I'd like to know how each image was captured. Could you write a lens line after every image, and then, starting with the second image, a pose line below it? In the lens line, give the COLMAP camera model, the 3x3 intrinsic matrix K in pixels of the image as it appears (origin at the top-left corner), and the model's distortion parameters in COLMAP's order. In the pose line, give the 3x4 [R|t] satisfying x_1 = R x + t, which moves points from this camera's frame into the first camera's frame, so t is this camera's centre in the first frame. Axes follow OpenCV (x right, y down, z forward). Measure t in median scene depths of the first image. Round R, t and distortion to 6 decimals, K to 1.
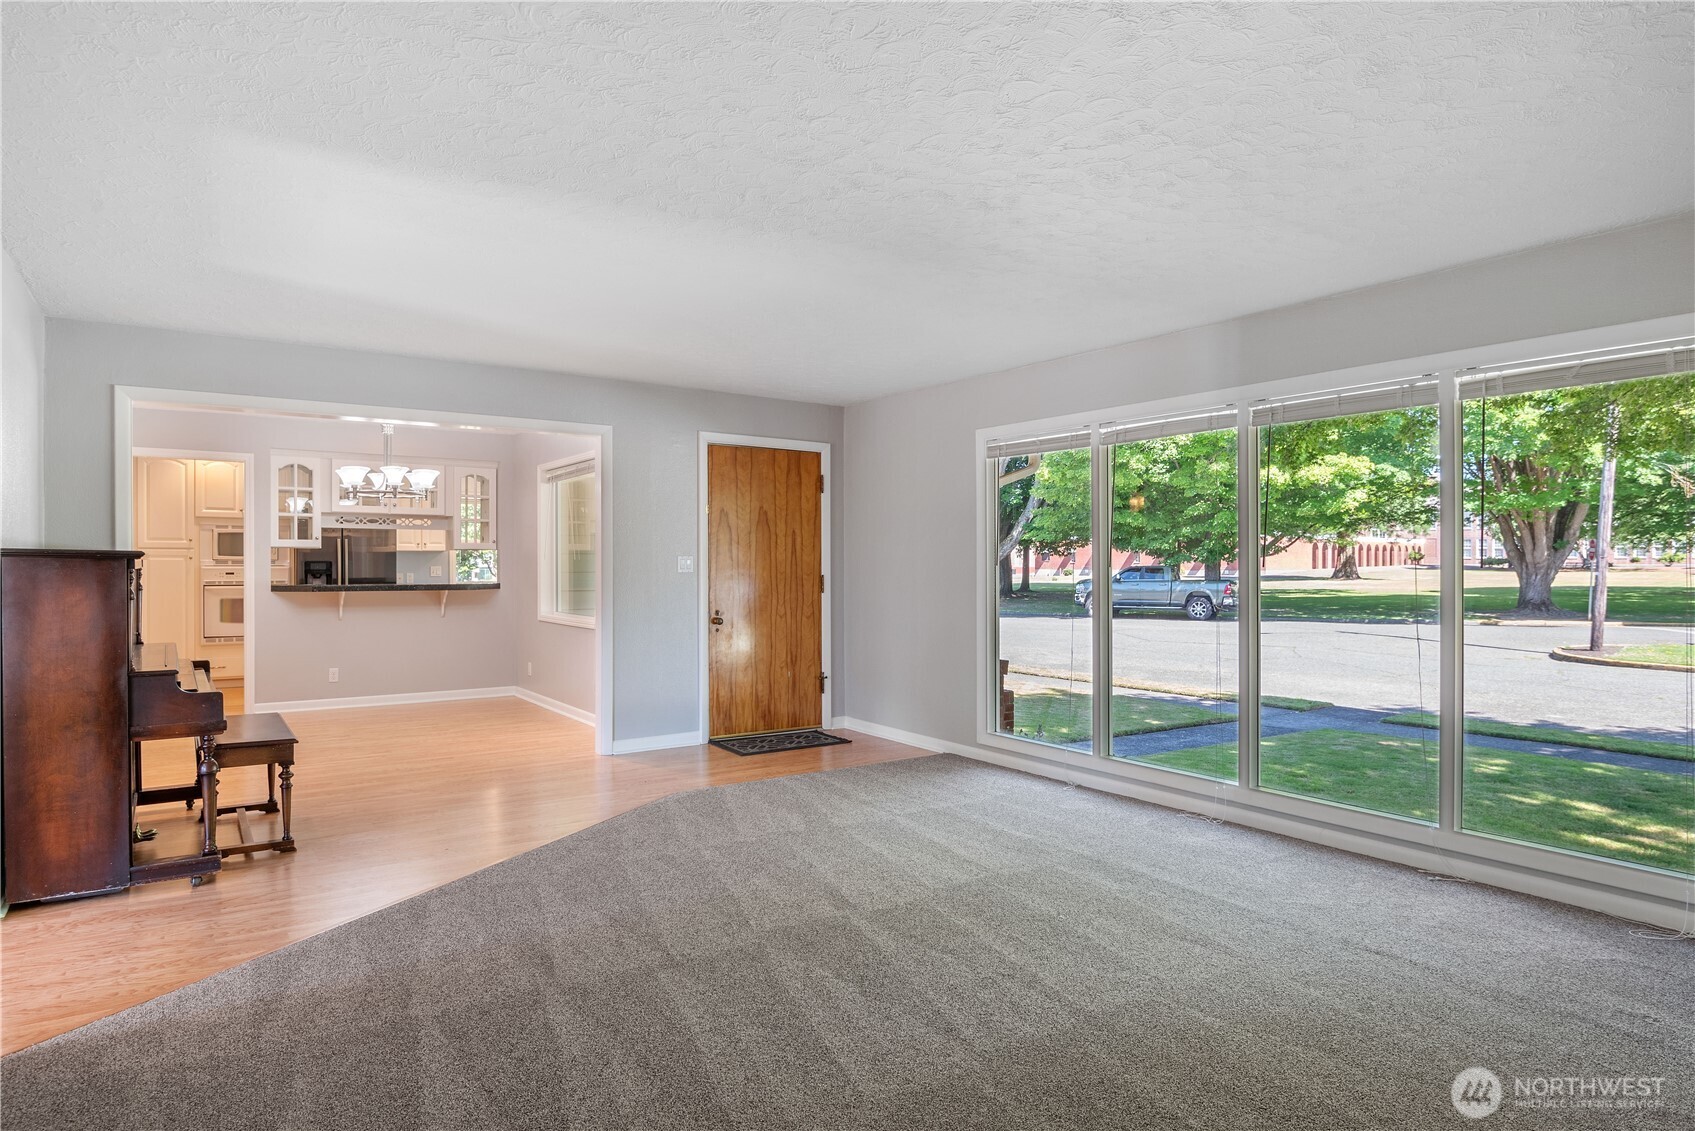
lens RADIAL K [[973.2, 0, 843.6], [0, 973.2, 569.2], [0, 0, 1]] dist [0.000422, 0.000288]
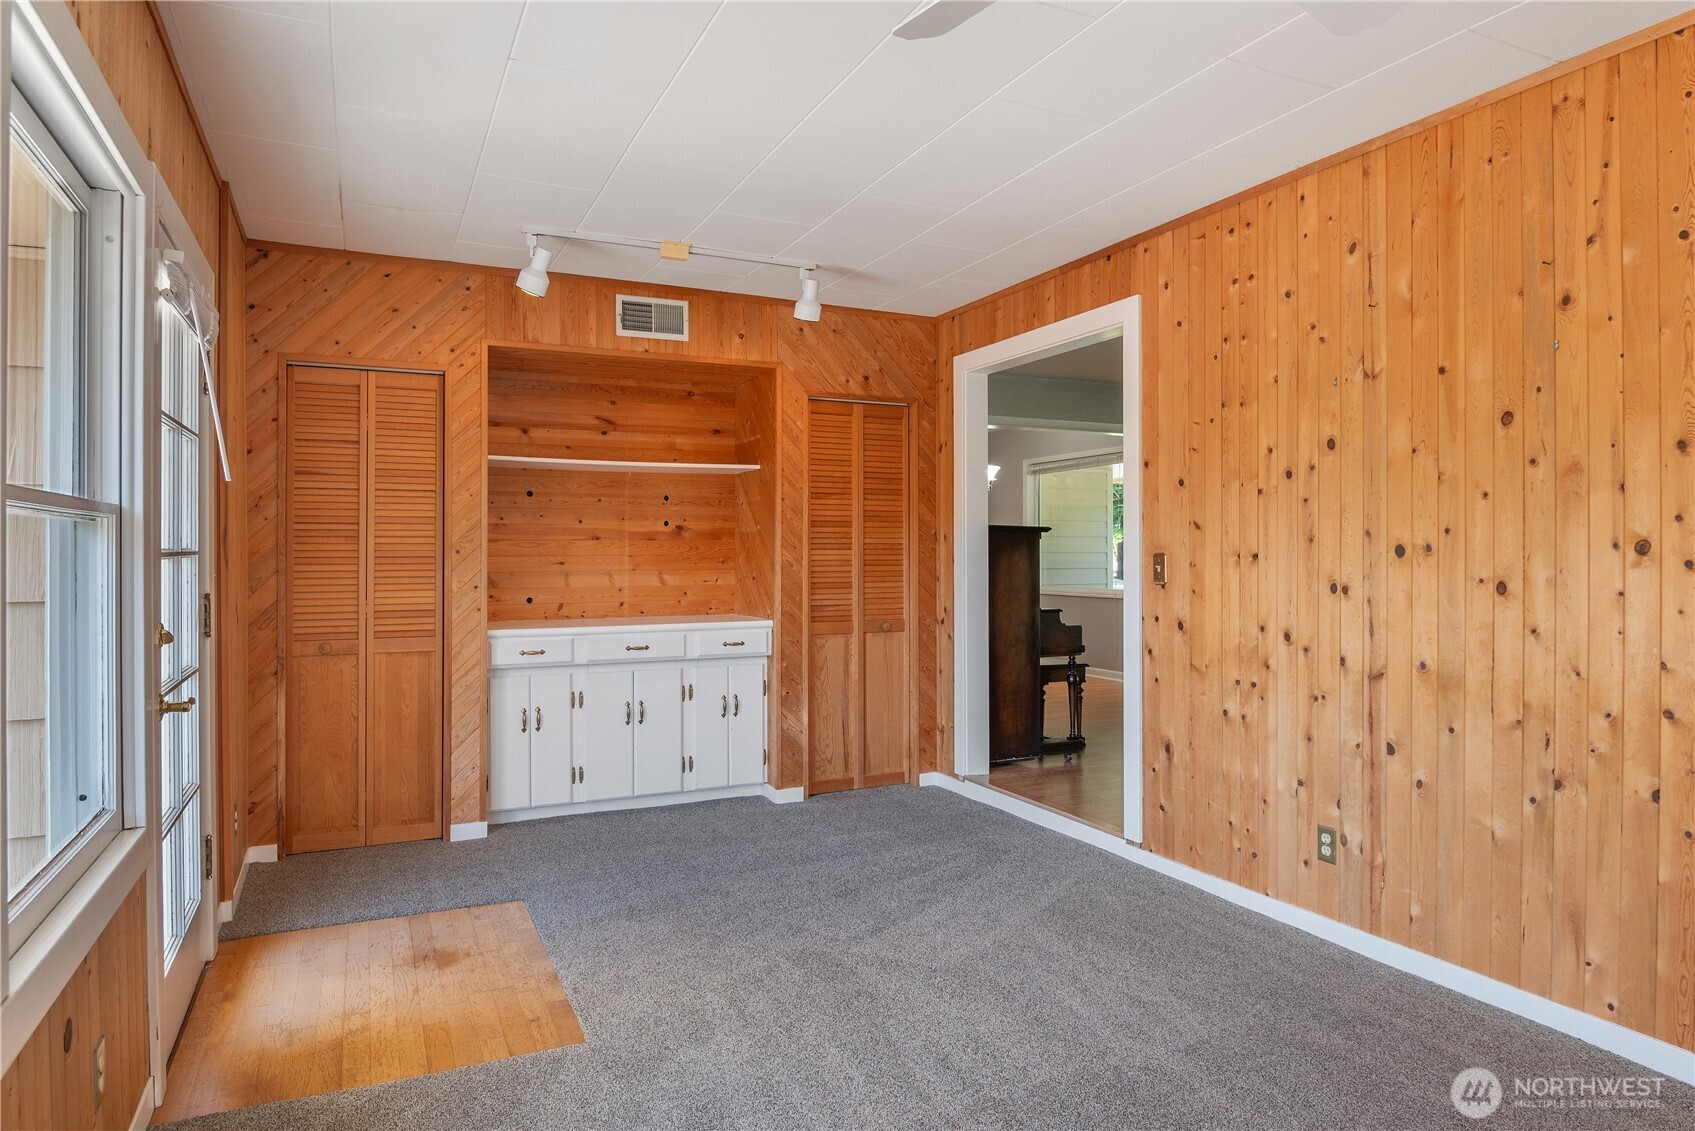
lens RADIAL K [[1030.5, 0, 847.5], [0, 1030.5, 565.5], [0, 0, 1]] dist [-0.012865, -0.002629]
pose [[0.988010, -0.006879, -0.154235, -0.555486], [0.007482, 0.999966, 0.003327, 0.022758], [0.154207, -0.004441, 0.988029, -0.408416]]
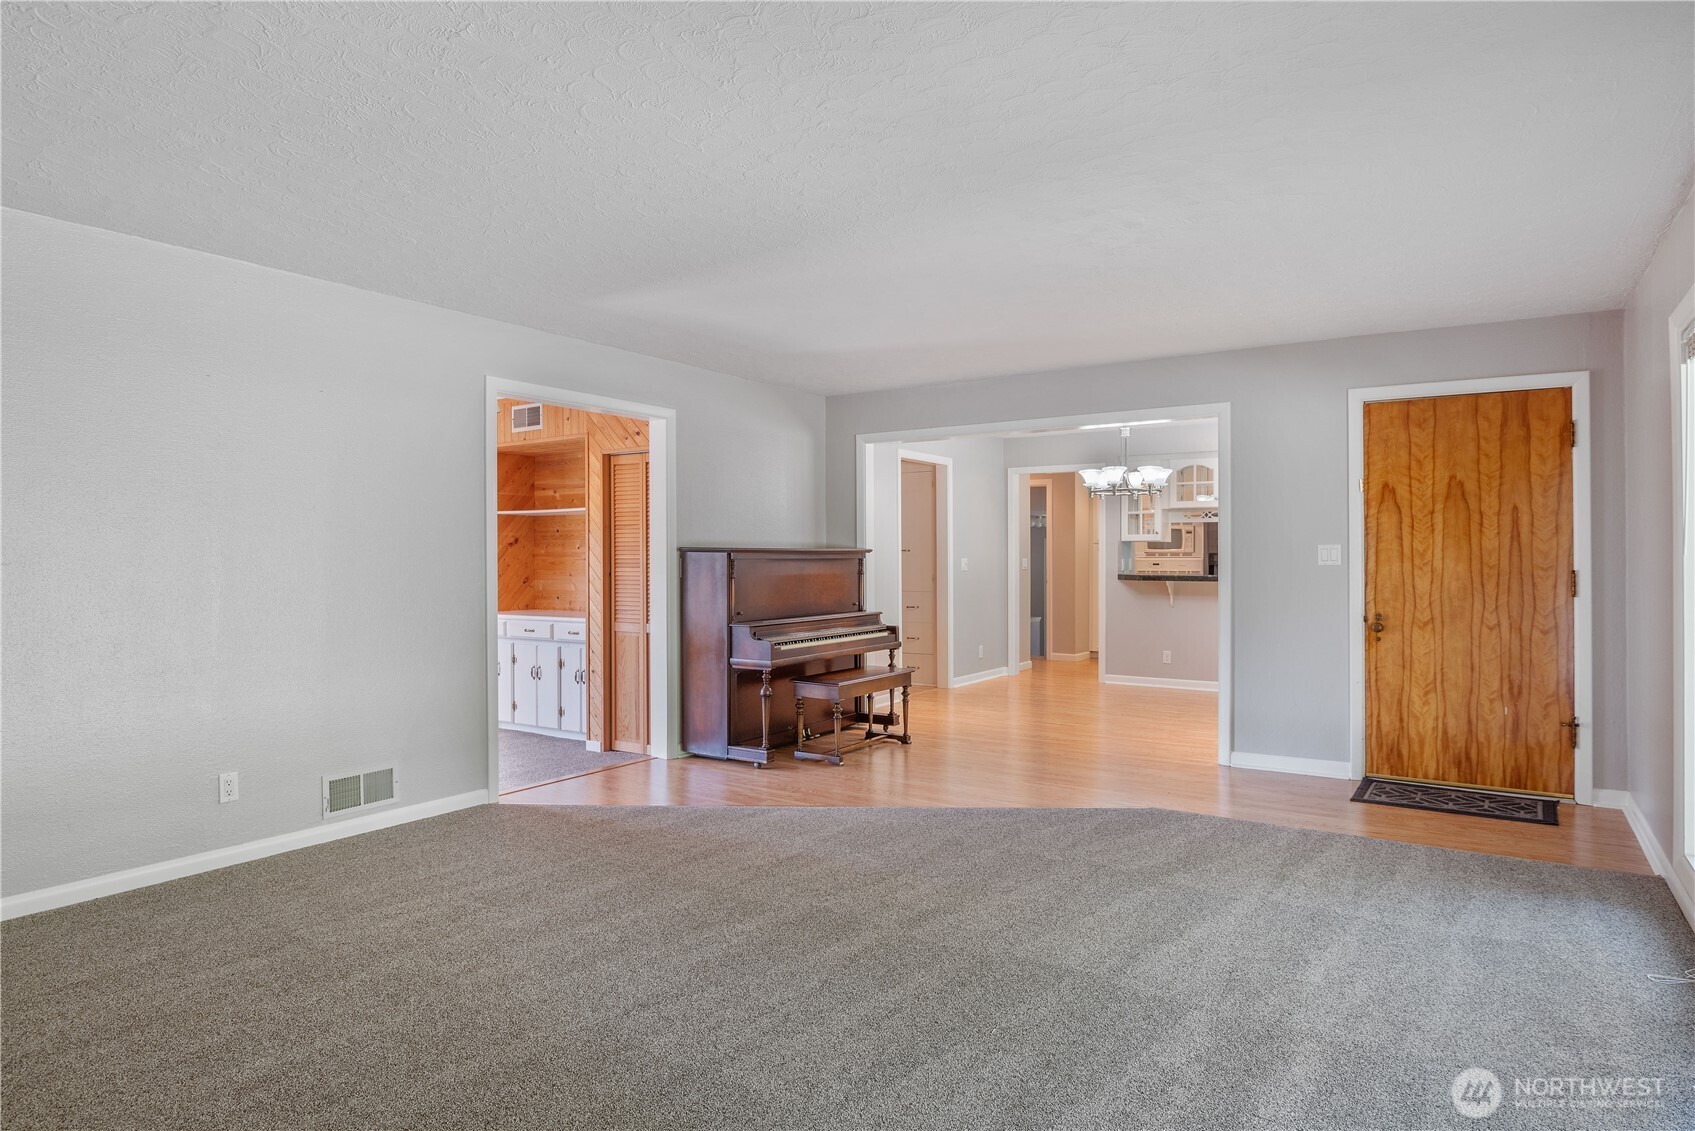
lens RADIAL K [[968.8, 0, 845.5], [0, 968.8, 554.1], [0, 0, 1]] dist [-0.002630, -0.000873]
pose [[0.368028, -0.003837, -0.929807, 0.427620], [-0.003690, 0.999978, -0.005587, 0.000307], [0.929807, 0.005487, 0.368006, 0.307491]]
